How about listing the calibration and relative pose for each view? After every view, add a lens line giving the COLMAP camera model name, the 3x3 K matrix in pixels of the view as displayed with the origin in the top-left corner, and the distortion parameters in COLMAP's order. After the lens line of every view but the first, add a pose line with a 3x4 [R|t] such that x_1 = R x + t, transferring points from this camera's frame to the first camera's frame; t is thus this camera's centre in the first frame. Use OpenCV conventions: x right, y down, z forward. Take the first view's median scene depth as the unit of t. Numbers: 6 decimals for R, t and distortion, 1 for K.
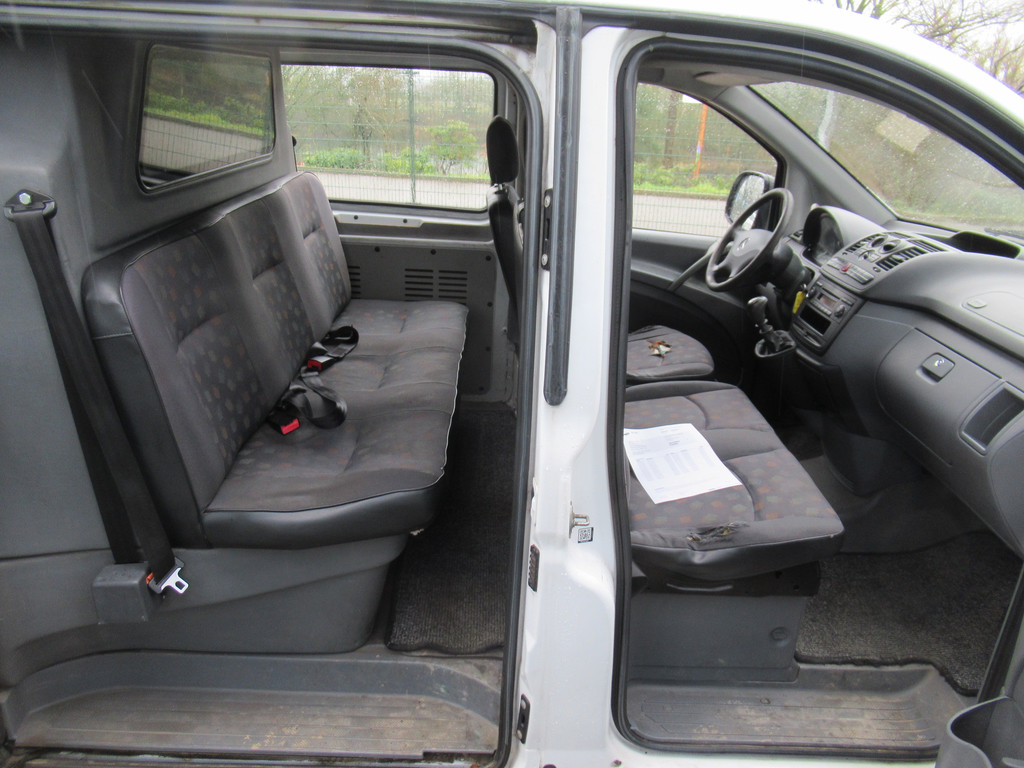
lens RADIAL K [[759.9, 0, 510.1], [0, 759.9, 385.1], [0, 0, 1]] dist [-0.005827, -0.001716]
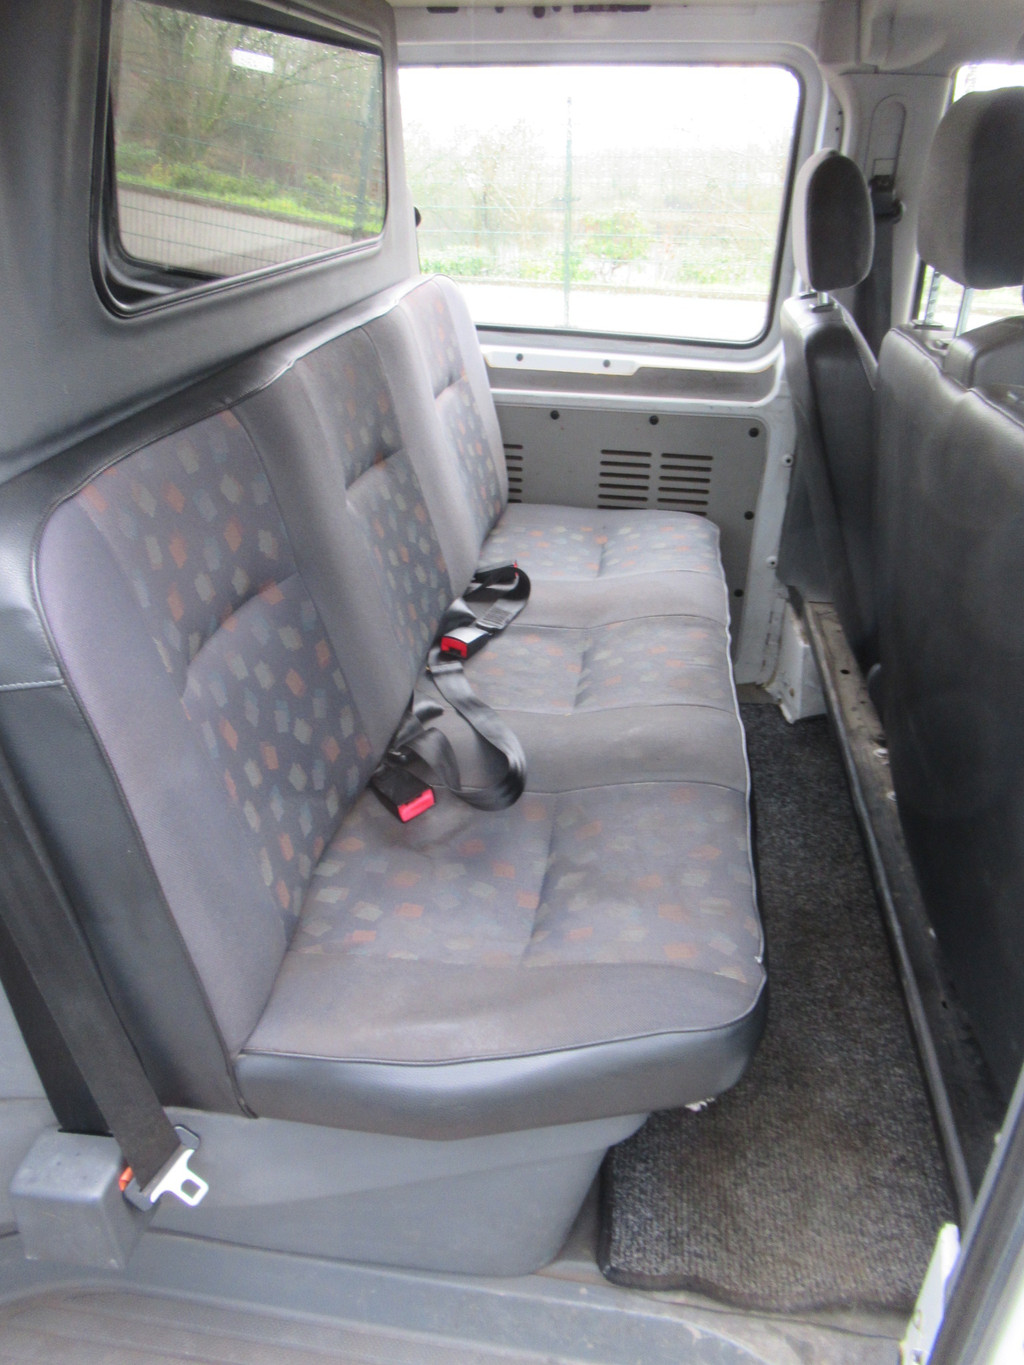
lens RADIAL K [[1012.9, 0, 513.2], [0, 1012.9, 681.4], [0, 0, 1]] dist [-0.005827, -0.001716]
pose [[0.987694, 0.046520, -0.149317, -0.129297], [-0.030671, 0.993813, 0.106747, -0.094096], [0.153359, -0.100853, 0.983010, 0.361605]]
